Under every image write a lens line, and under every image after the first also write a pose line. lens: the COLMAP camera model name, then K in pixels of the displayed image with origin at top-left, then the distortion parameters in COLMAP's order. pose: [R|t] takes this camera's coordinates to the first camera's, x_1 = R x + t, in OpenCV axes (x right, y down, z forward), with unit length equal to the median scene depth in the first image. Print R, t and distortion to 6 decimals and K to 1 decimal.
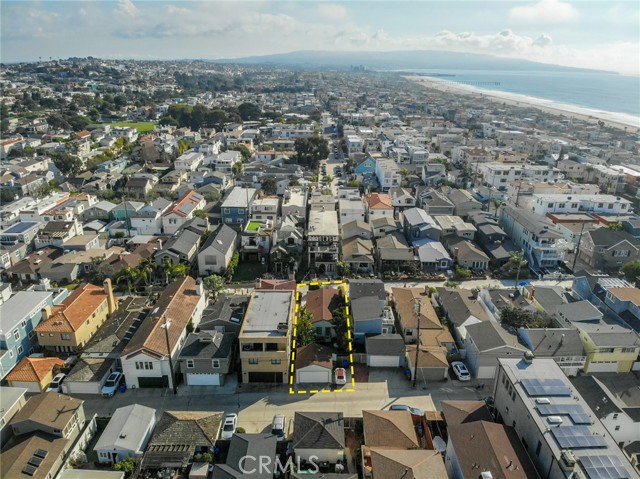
lens RADIAL K [[463.1, 0, 321.1], [0, 463.1, 239.0], [0, 0, 1]] dist [0.117271, -0.228600]
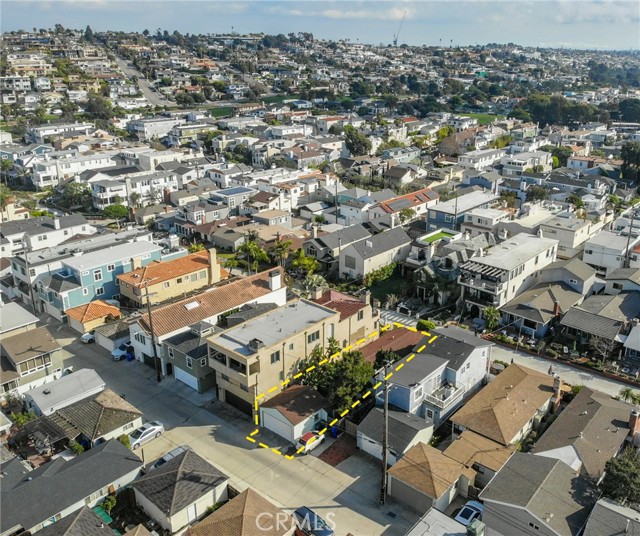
lens RADIAL K [[563.5, 0, 367.8], [0, 563.5, 267.5], [0, 0, 1]] dist [0.086710, -0.000393]
pose [[0.779401, 0.230777, -0.582474, 0.327968], [-0.230805, 0.970066, 0.075505, -0.024425], [0.582463, 0.075589, 0.809335, 0.211948]]
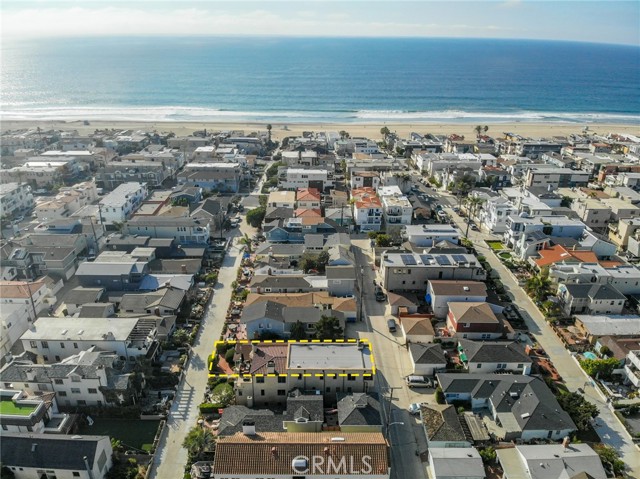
lens RADIAL K [[463.1, 0, 321.1], [0, 463.1, 239.0], [0, 0, 1]] dist [0.117271, -0.228600]
pose [[-0.009682, -0.416824, 0.908936, -0.637446], [0.340277, 0.853357, 0.394961, -0.332842], [-0.940276, 0.313114, 0.133573, 0.498462]]
